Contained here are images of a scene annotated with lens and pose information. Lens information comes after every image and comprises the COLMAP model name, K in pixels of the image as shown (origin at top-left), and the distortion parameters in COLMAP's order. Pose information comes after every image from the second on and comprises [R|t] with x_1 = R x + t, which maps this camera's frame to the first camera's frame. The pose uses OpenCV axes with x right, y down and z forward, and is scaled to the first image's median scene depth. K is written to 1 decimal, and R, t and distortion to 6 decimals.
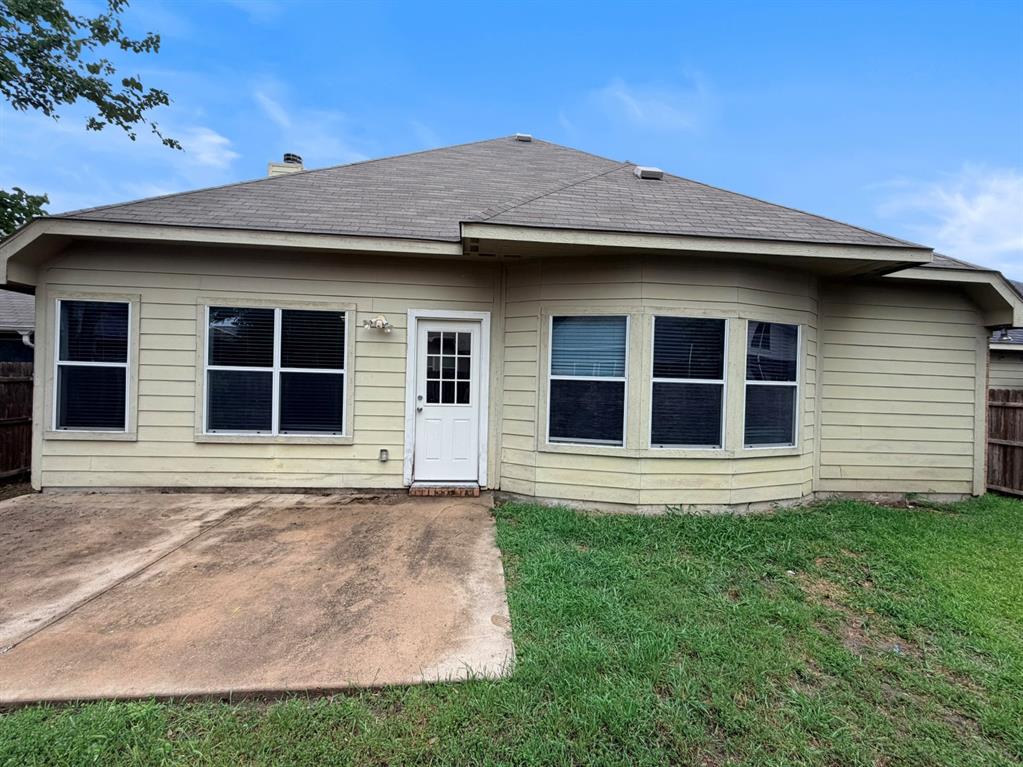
lens RADIAL K [[407.8, 0, 509.4], [0, 407.8, 382.5], [0, 0, 1]] dist [-0.001044, 0.000105]
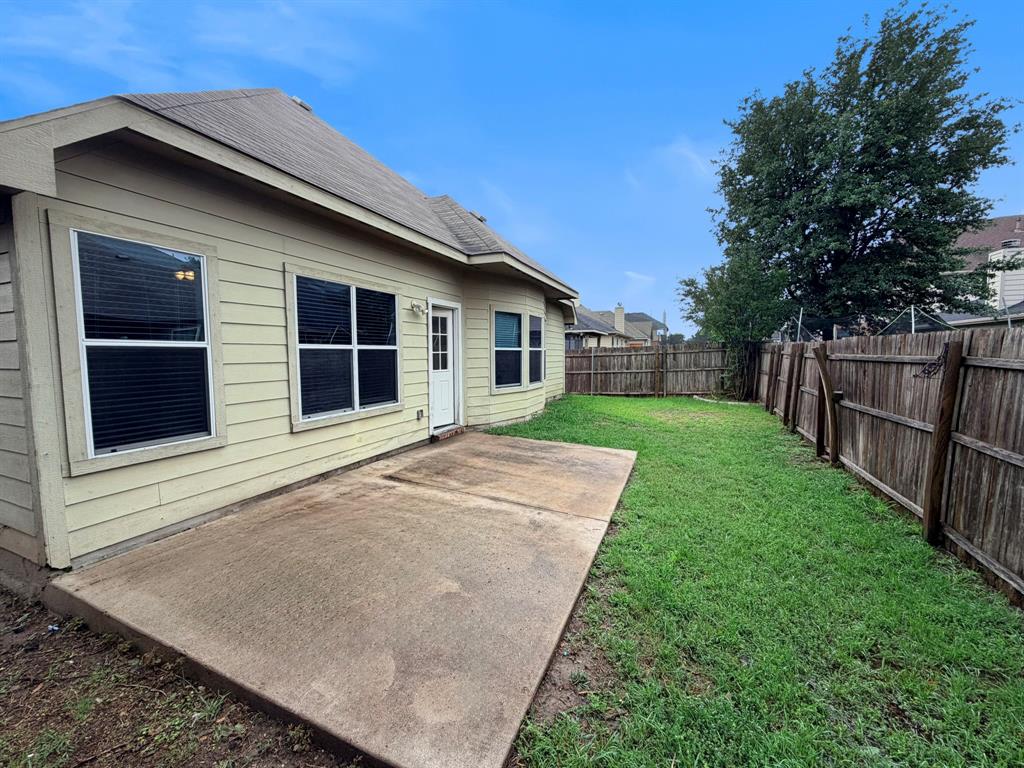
lens RADIAL K [[408.2, 0, 509.9], [0, 408.2, 383.0], [0, 0, 1]] dist [-0.001044, 0.000105]
pose [[0.465029, -0.095592, 0.880120, -1.292414], [0.016174, 0.994905, 0.099513, -0.037479], [-0.885148, -0.032041, 0.464205, 0.185951]]
